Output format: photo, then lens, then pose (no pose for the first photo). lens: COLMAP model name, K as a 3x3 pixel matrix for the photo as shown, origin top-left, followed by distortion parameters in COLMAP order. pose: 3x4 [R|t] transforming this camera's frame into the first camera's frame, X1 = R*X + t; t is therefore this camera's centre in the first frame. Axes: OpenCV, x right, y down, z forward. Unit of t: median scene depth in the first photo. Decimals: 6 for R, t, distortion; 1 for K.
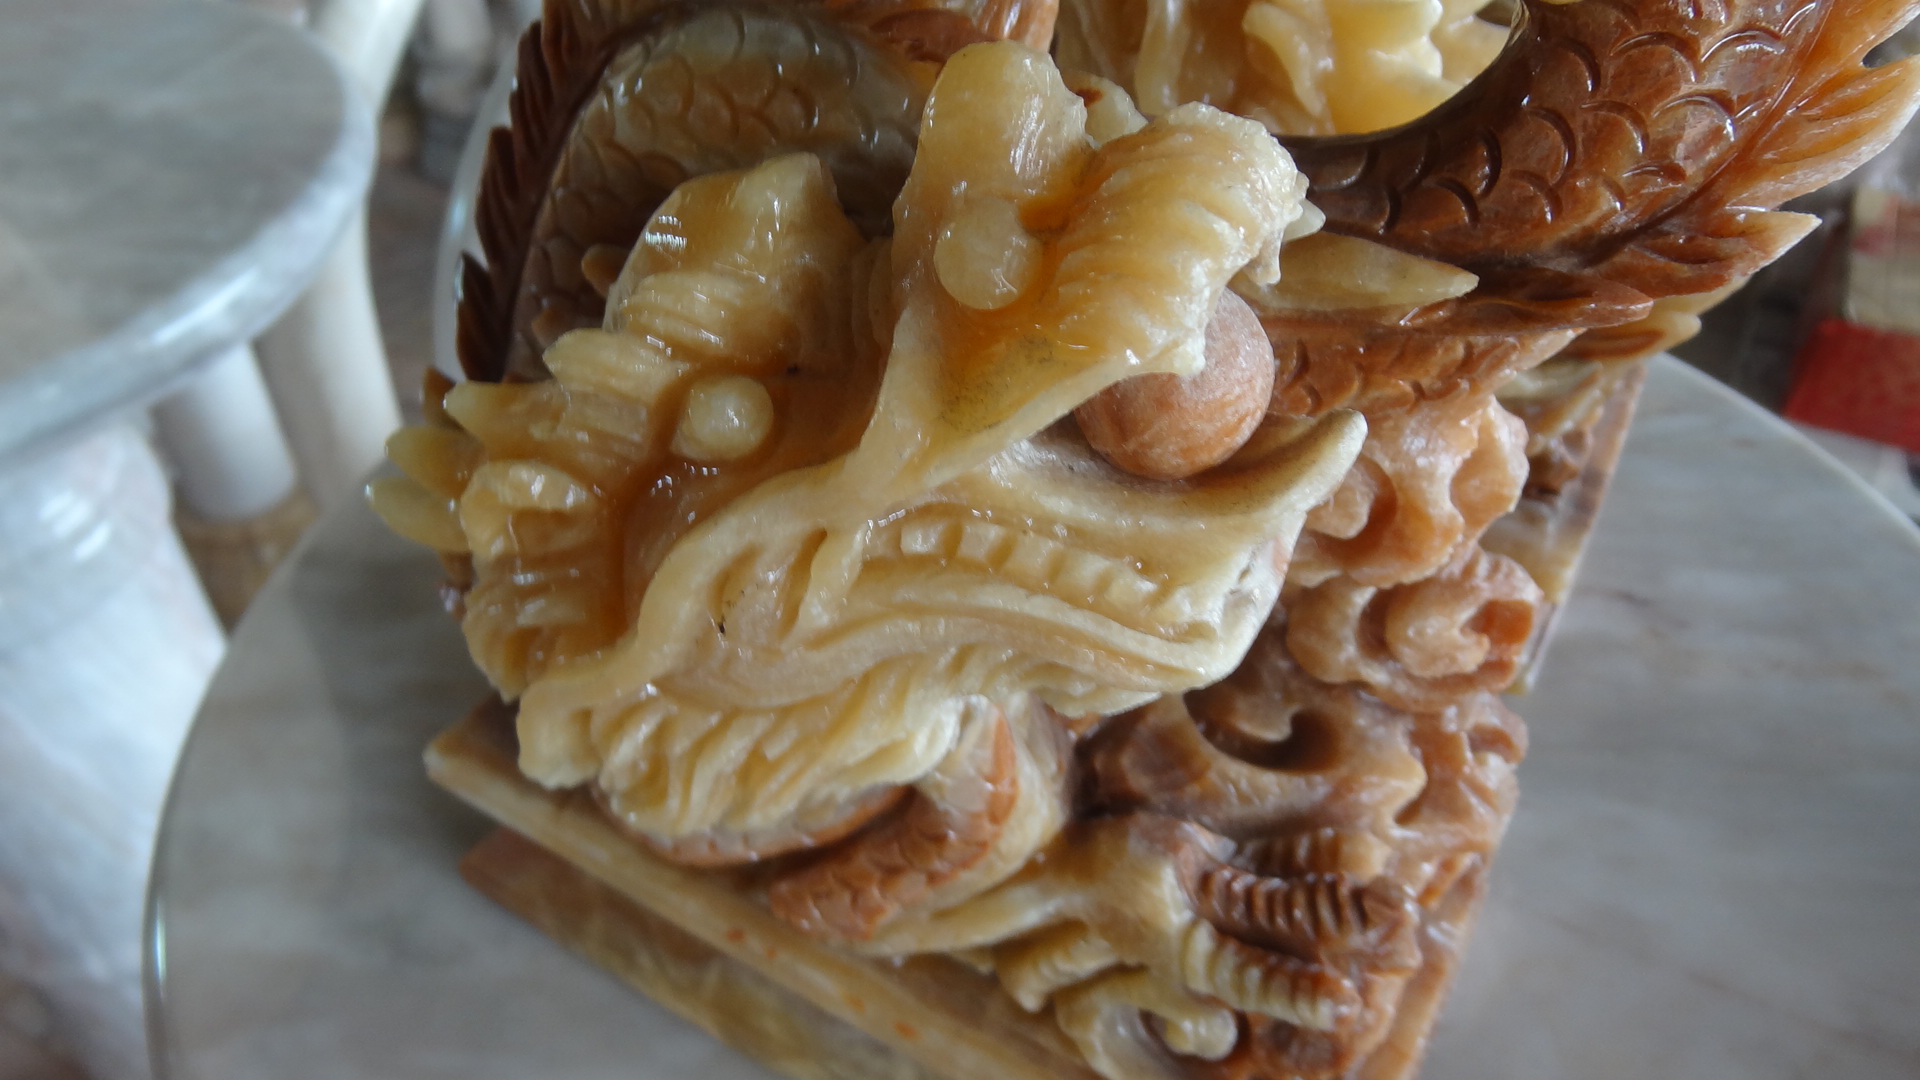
lens RADIAL K [[1525.8, 0, 958.3], [0, 1525.8, 545.4], [0, 0, 1]] dist [0.003082, -0.001234]
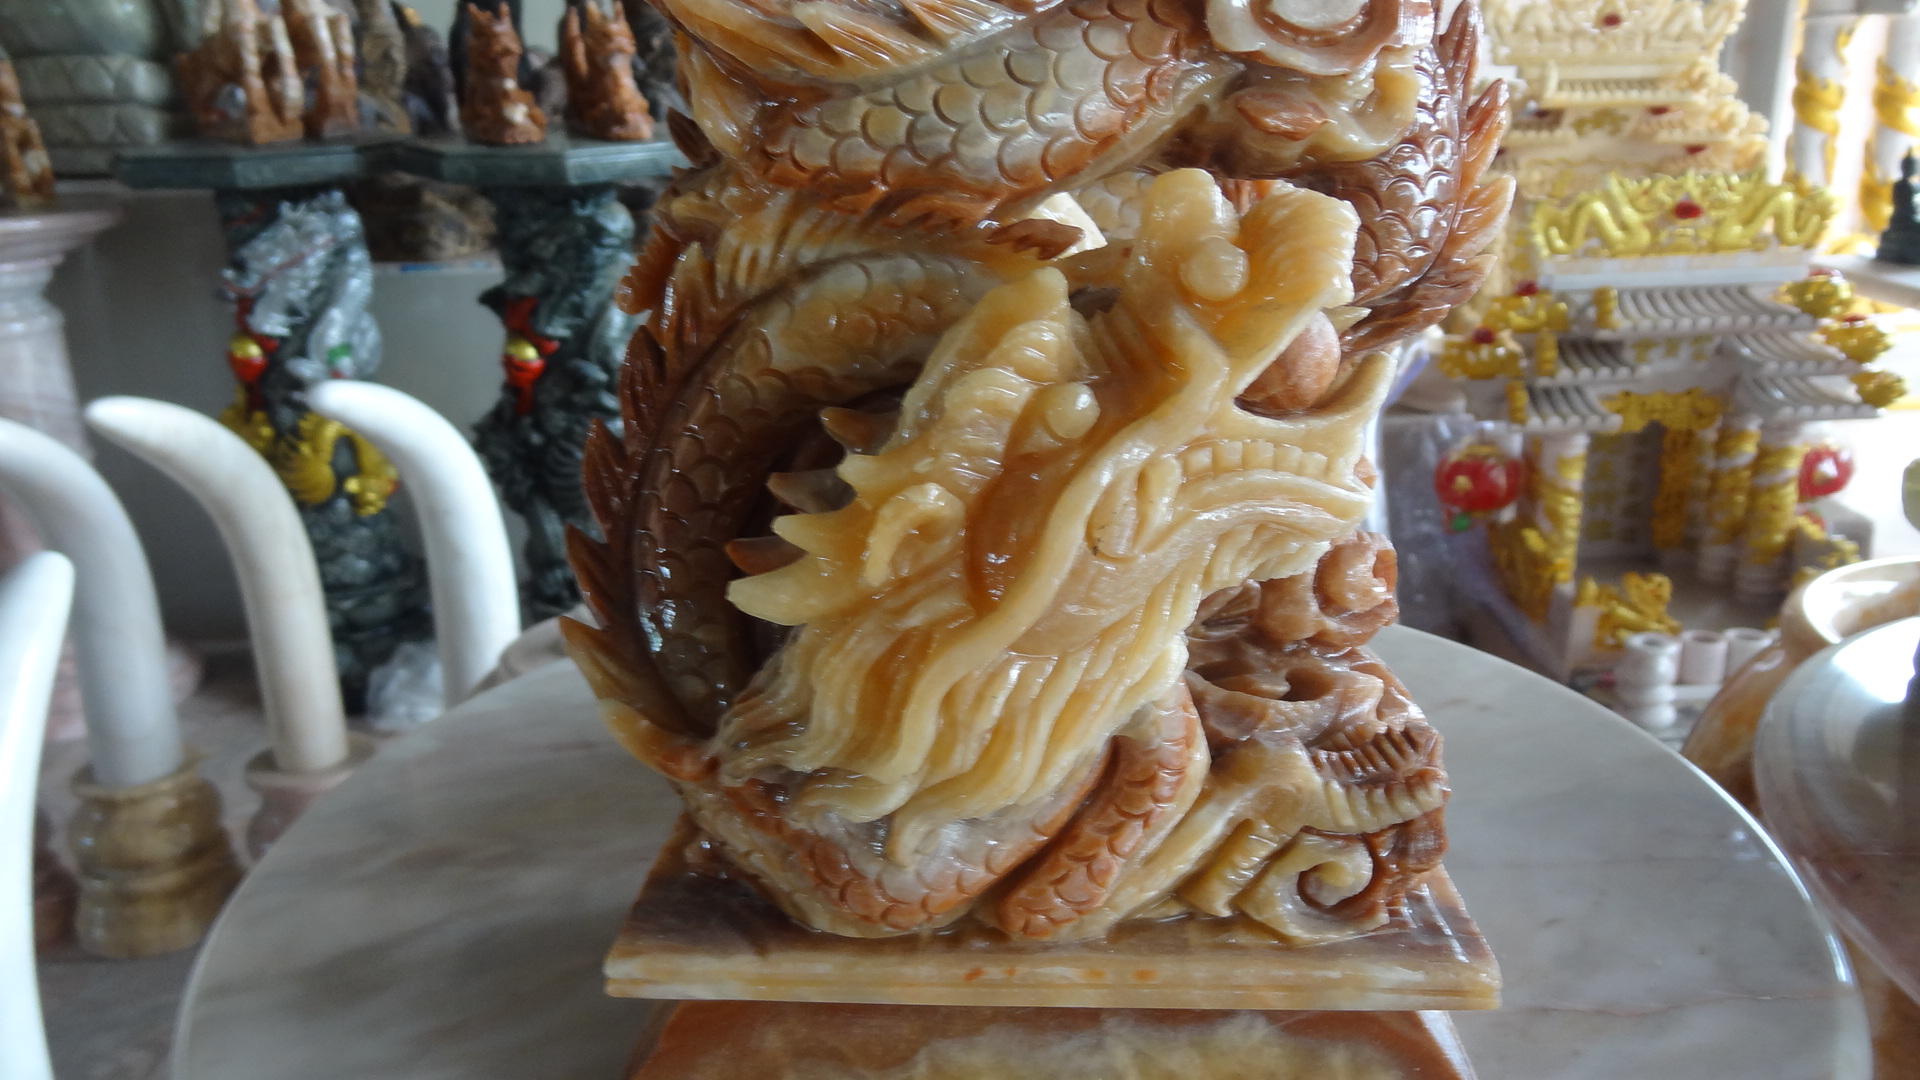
lens RADIAL K [[1525.8, 0, 960.9], [0, 1525.8, 543.0], [0, 0, 1]] dist [0.003082, -0.001234]
pose [[0.868981, -0.171778, 0.464073, -0.735186], [0.334684, 0.894805, -0.295484, 0.340745], [-0.364497, 0.412088, 0.835060, -0.154305]]
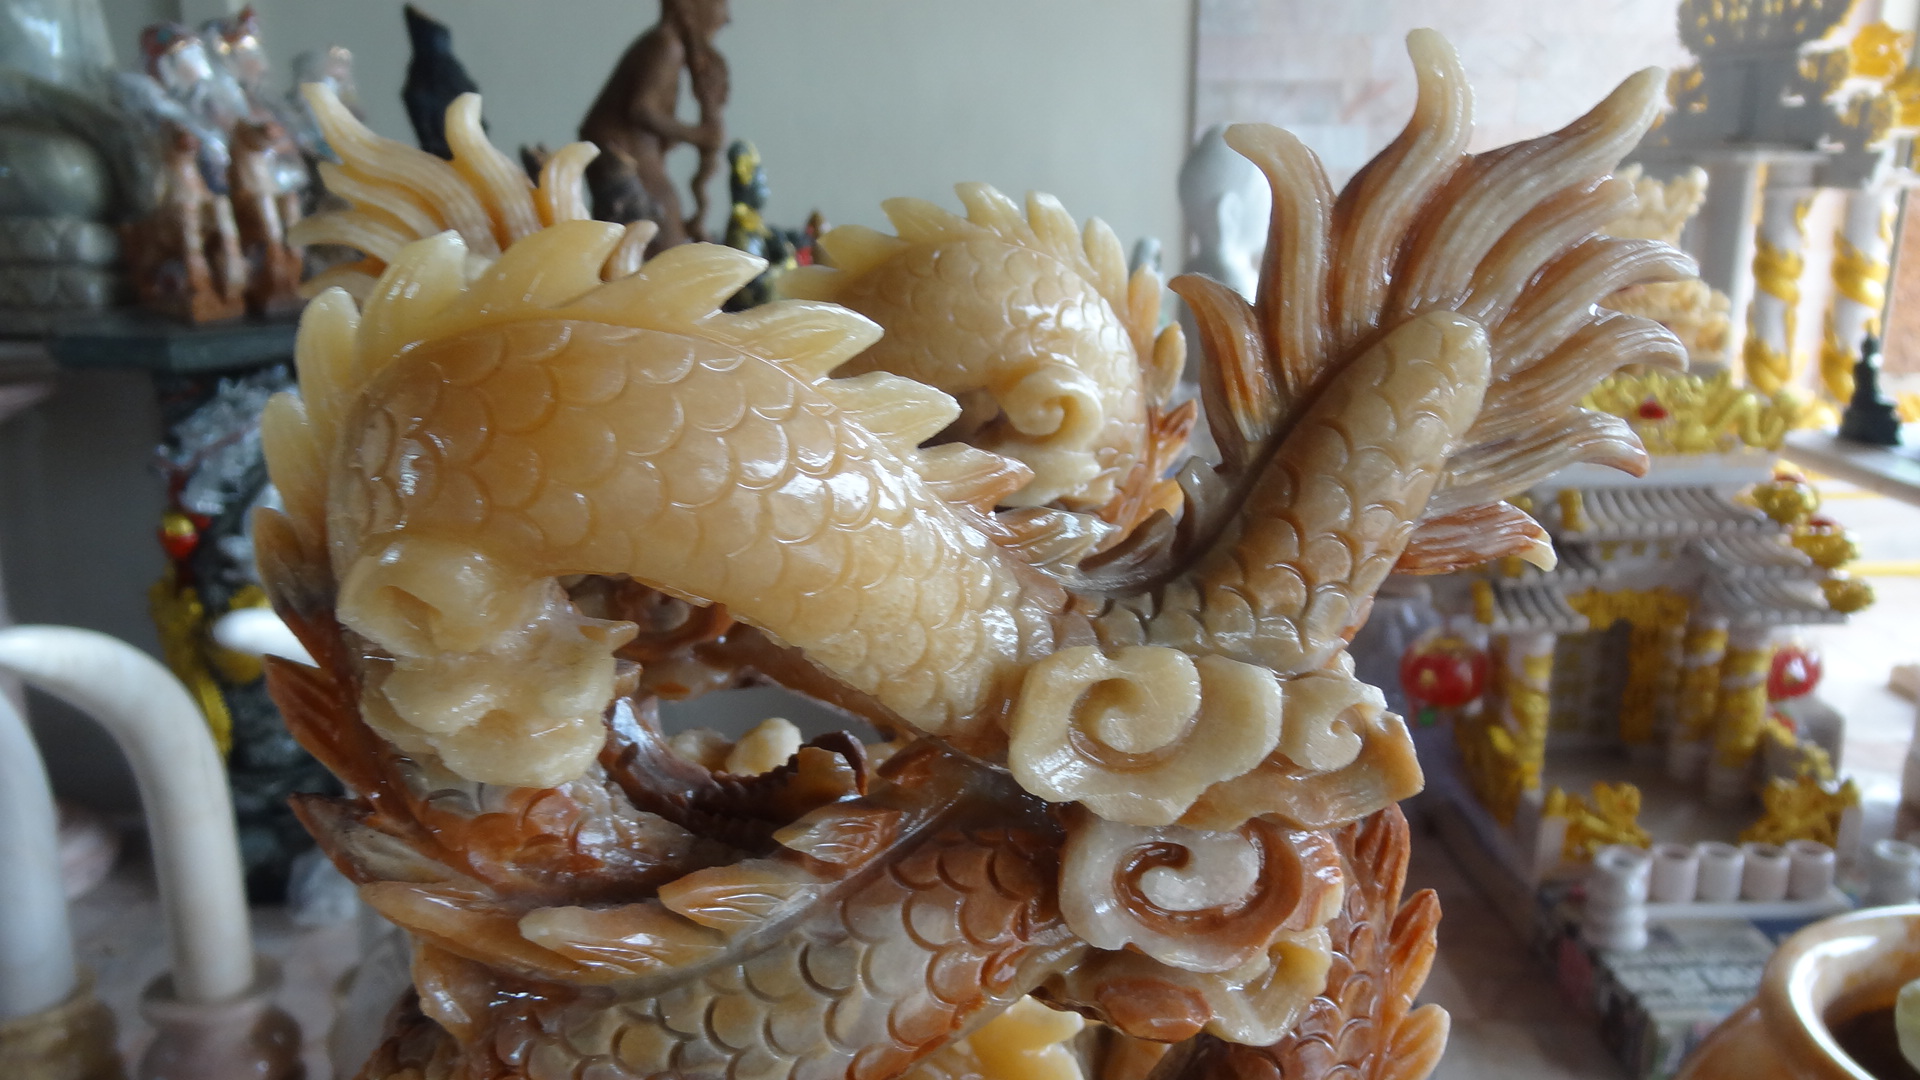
lens RADIAL K [[1525.8, 0, 965.2], [0, 1525.8, 540.3], [0, 0, 1]] dist [0.003082, -0.001234]
pose [[0.861934, -0.125038, 0.491361, -0.397973], [0.325920, 0.879003, -0.348039, -0.259375], [-0.388389, 0.460131, 0.798394, -0.242136]]
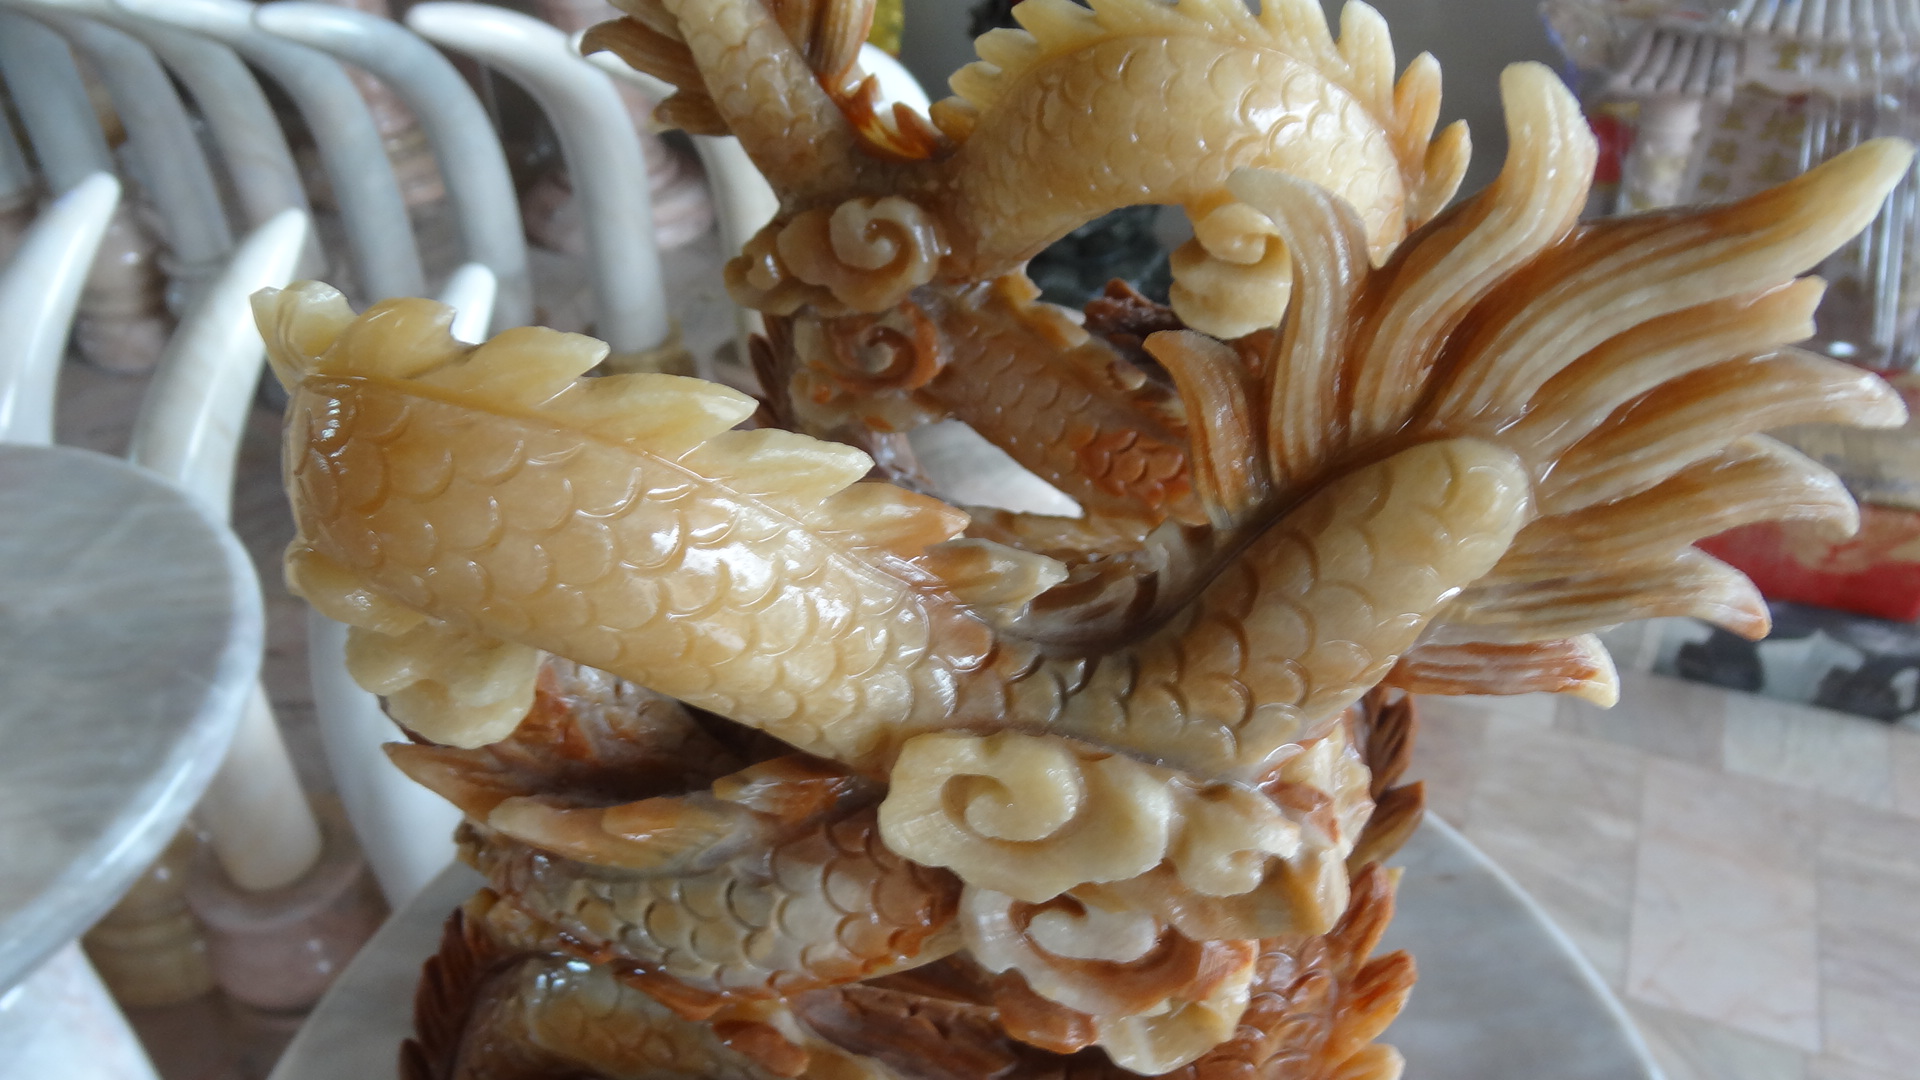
lens RADIAL K [[1525.8, 0, 967.7], [0, 1525.8, 539.6], [0, 0, 1]] dist [0.003082, -0.001234]
pose [[0.991788, -0.089826, 0.091041, 0.076281], [0.094762, 0.994171, -0.051420, -0.590153], [-0.085892, 0.059625, 0.994519, -0.399306]]
